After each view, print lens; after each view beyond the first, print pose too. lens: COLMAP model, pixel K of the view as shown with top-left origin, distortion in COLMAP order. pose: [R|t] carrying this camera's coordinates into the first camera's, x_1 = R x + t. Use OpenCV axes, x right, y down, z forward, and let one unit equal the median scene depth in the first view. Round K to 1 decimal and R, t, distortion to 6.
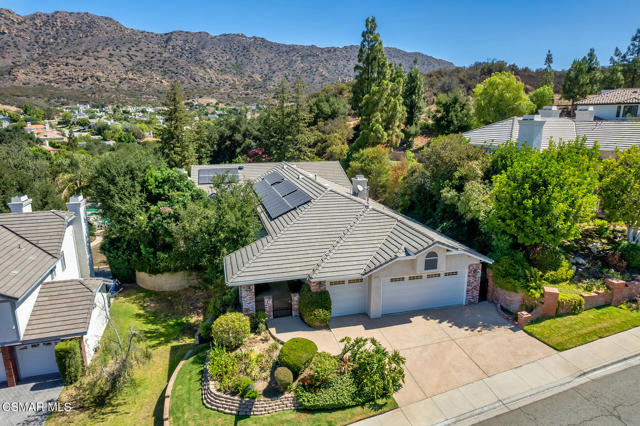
lens RADIAL K [[409.0, 0, 321.1], [0, 409.0, 214.7], [0, 0, 1]] dist [-0.079712, 0.076709]
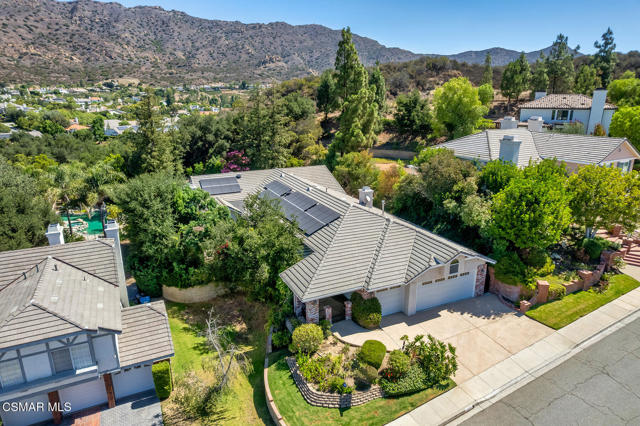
lens RADIAL K [[409.0, 0, 321.1], [0, 409.0, 214.7], [0, 0, 1]] dist [-0.079712, 0.076709]
pose [[0.984872, -0.051472, 0.165464, -0.251672], [0.042812, 0.997541, 0.055488, -0.100210], [-0.167914, -0.047565, 0.984654, -0.115360]]
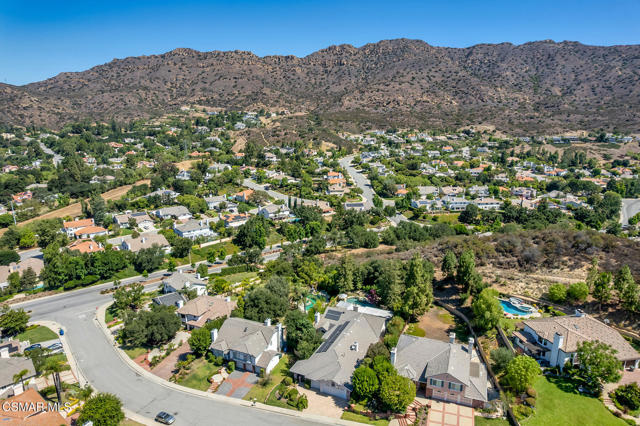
lens RADIAL K [[409.0, 0, 321.1], [0, 409.0, 214.7], [0, 0, 1]] dist [-0.079712, 0.076709]
pose [[0.765878, 0.151512, -0.624880, 1.756629], [-0.146279, 0.987414, 0.060128, -1.263681], [0.626126, 0.045356, 0.778402, -1.586406]]
